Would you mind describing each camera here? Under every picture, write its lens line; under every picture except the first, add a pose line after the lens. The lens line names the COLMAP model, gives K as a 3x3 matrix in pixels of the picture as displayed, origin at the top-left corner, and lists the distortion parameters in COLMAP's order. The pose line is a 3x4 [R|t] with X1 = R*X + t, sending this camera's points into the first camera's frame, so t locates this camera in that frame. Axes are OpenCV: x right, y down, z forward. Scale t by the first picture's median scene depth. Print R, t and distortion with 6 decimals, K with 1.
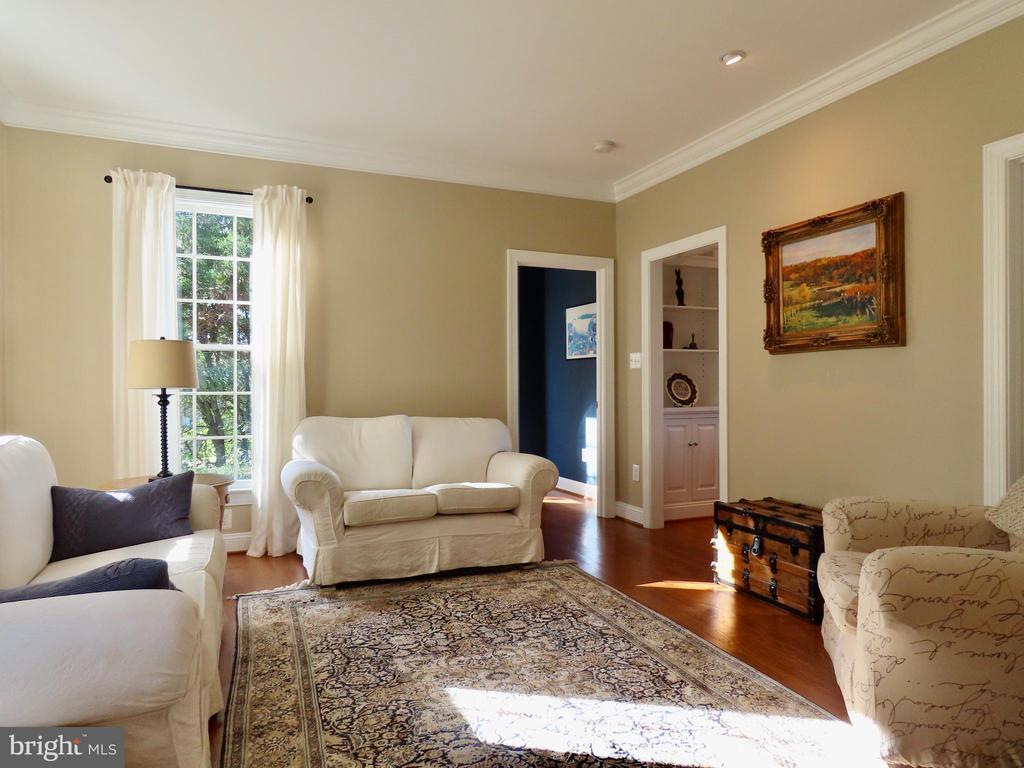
lens RADIAL K [[636.2, 0, 517.6], [0, 636.2, 386.3], [0, 0, 1]] dist [-0.017436, -0.000714]
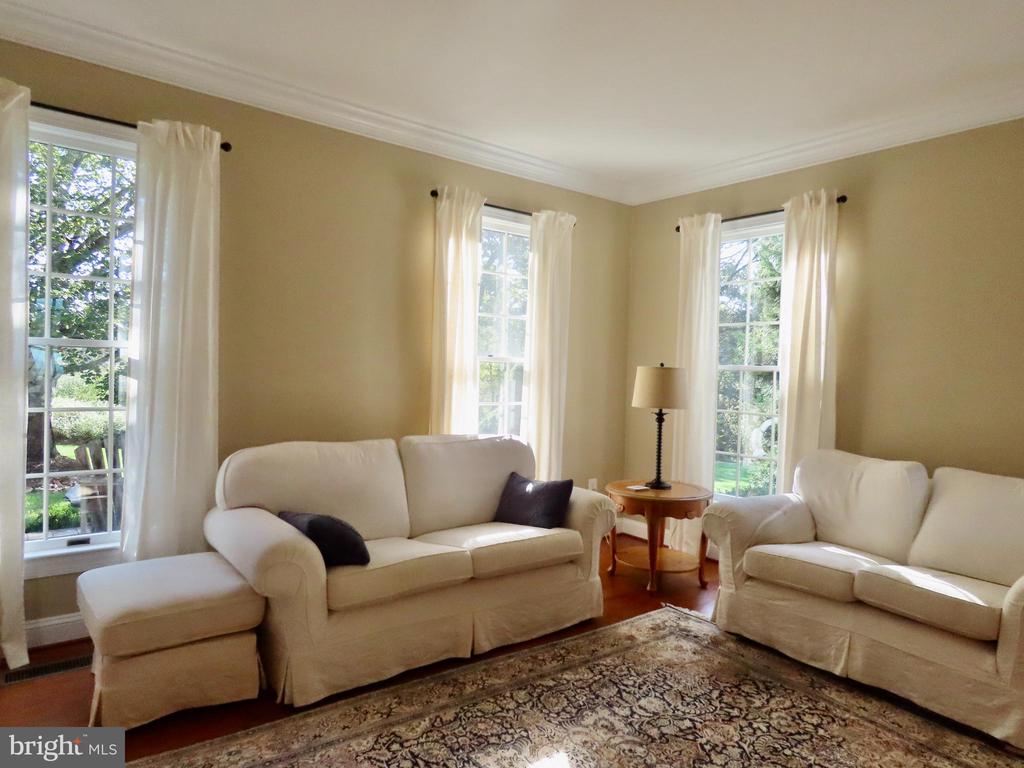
lens RADIAL K [[636.2, 0, 517.6], [0, 636.2, 386.3], [0, 0, 1]] dist [-0.017436, -0.000714]
pose [[0.269160, 0.038782, -0.962314, 0.511315], [-0.032910, 0.998976, 0.031055, -0.066209], [0.962533, 0.023311, 0.270161, 0.450142]]
